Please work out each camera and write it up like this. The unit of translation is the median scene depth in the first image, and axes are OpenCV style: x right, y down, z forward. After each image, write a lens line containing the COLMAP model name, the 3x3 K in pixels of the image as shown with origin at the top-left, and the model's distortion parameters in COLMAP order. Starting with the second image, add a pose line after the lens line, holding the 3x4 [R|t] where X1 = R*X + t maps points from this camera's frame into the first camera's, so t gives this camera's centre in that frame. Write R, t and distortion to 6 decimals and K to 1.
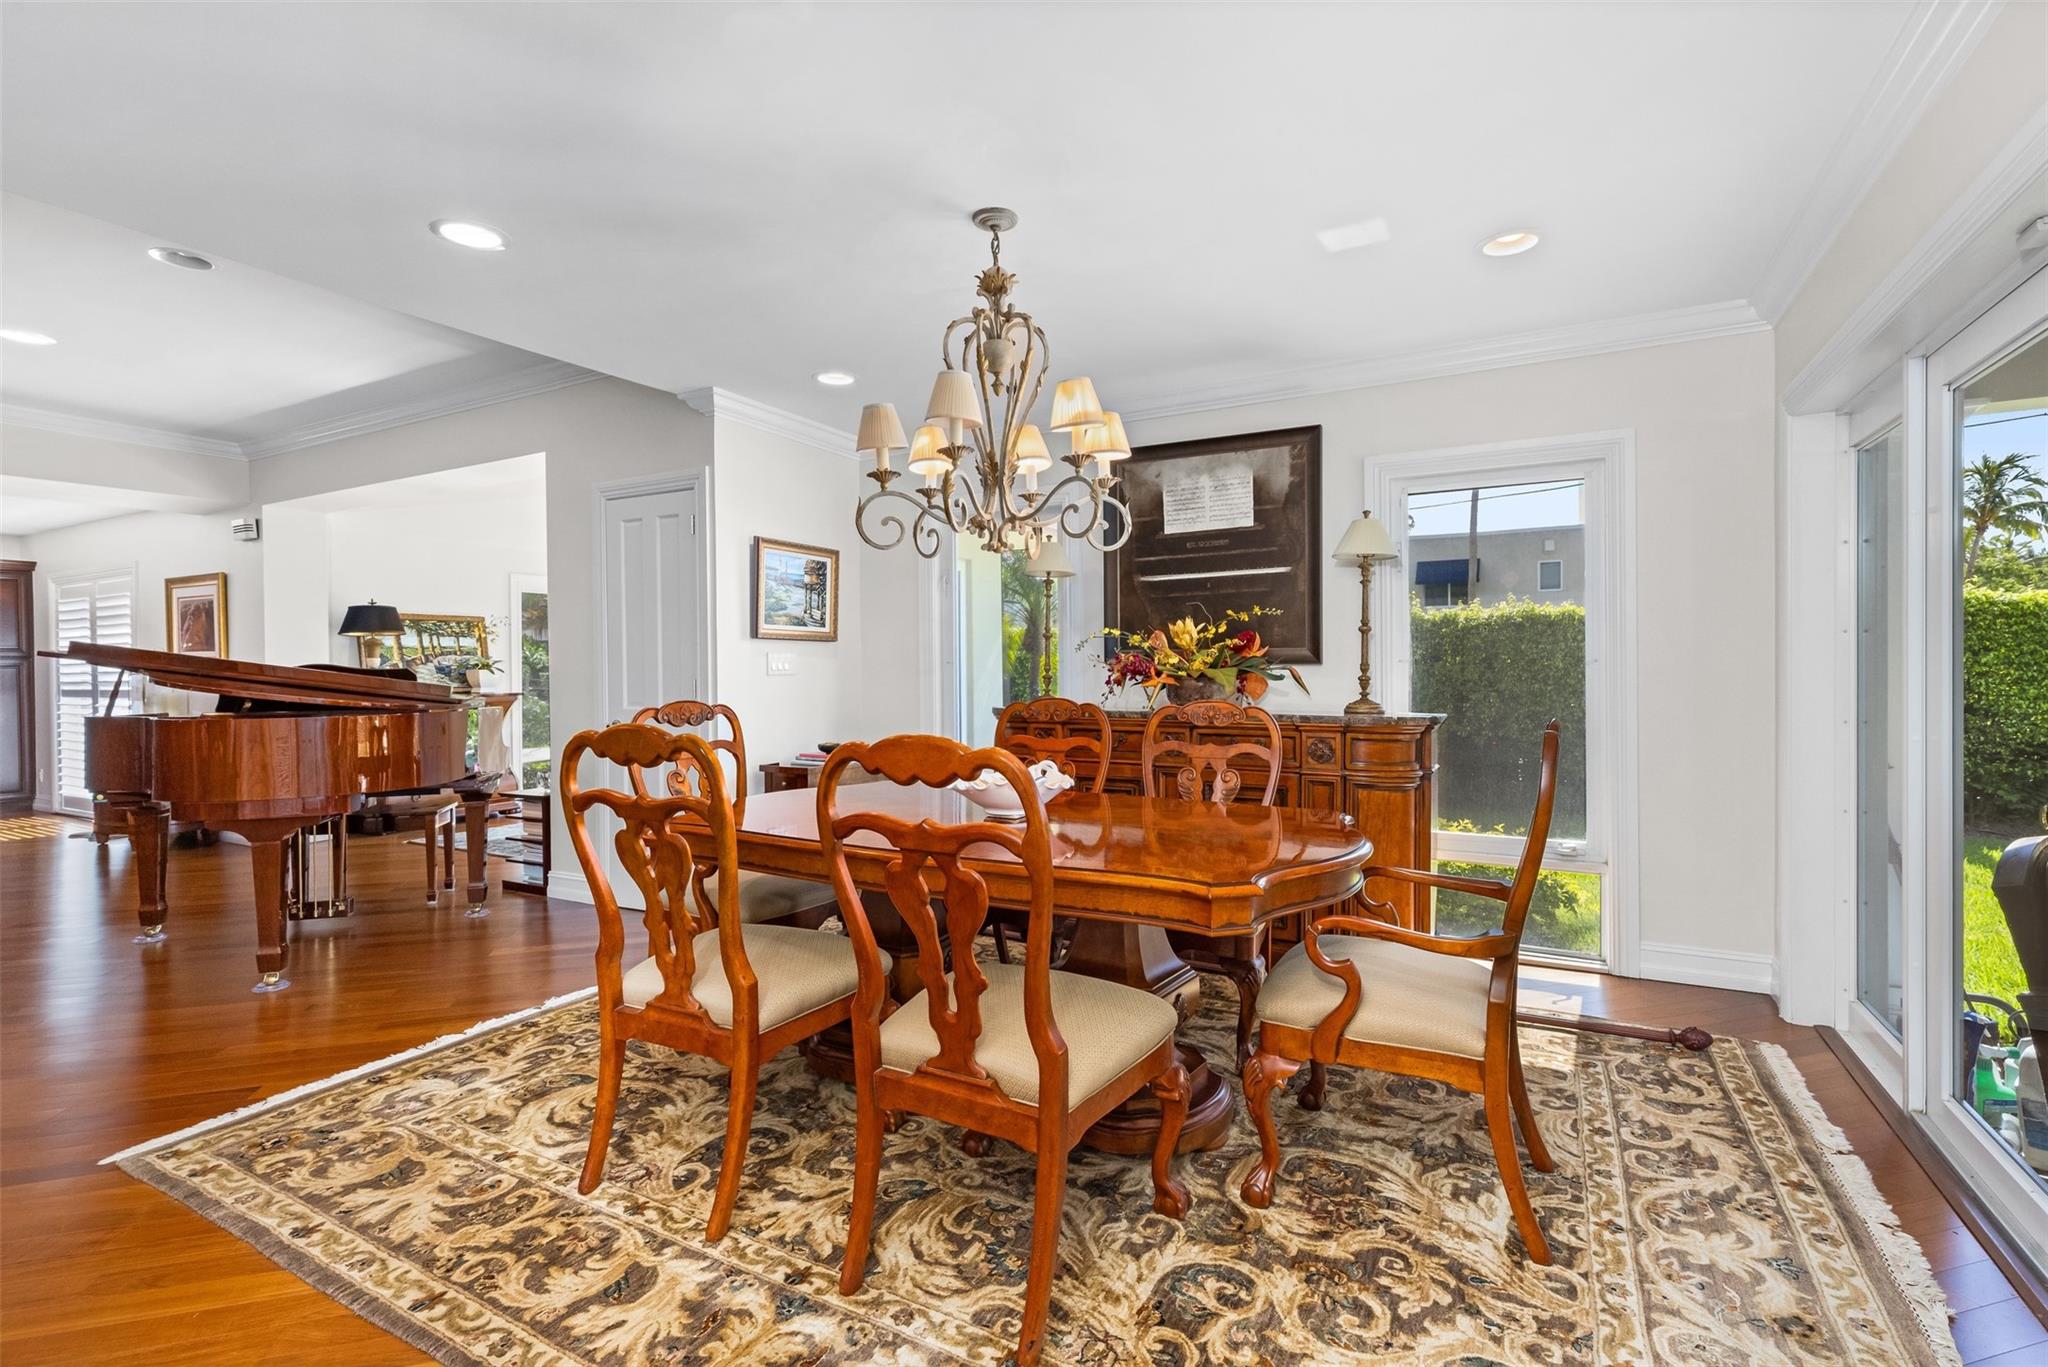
lens RADIAL K [[939.3, 0, 1018.3], [0, 939.3, 674.0], [0, 0, 1]] dist [0.005859, -0.000344]
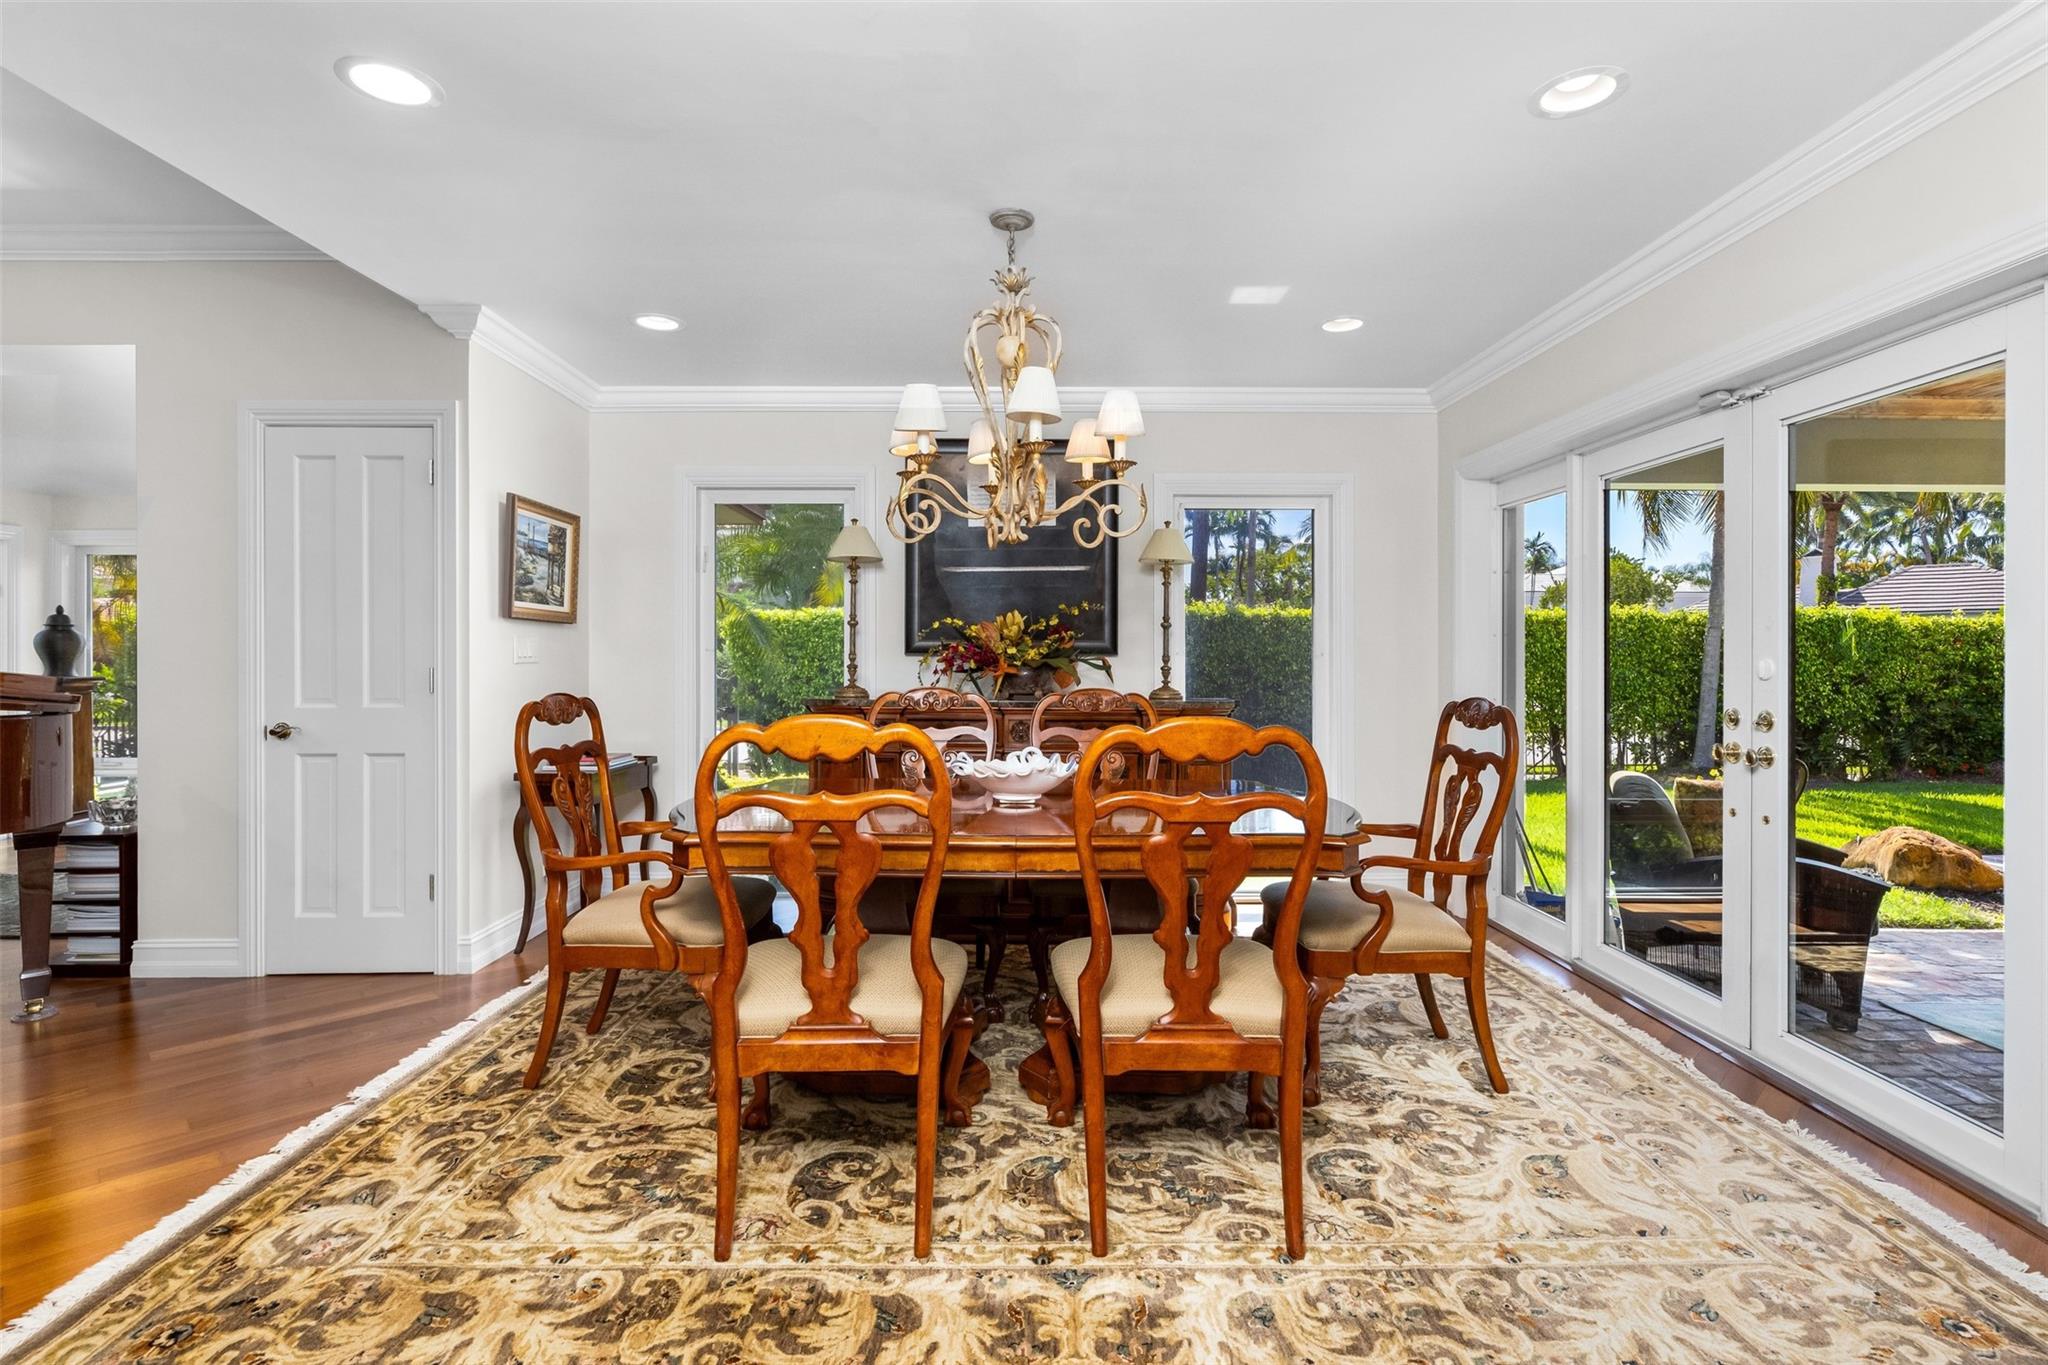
lens RADIAL K [[992.1, 0, 1023.1], [0, 992.1, 659.9], [0, 0, 1]] dist [-0.001307, 0.000281]
pose [[0.872352, 0.006259, 0.488839, -0.530039], [-0.003740, 0.999974, -0.006129, 0.003239], [-0.488864, 0.003518, 0.872353, 0.053404]]
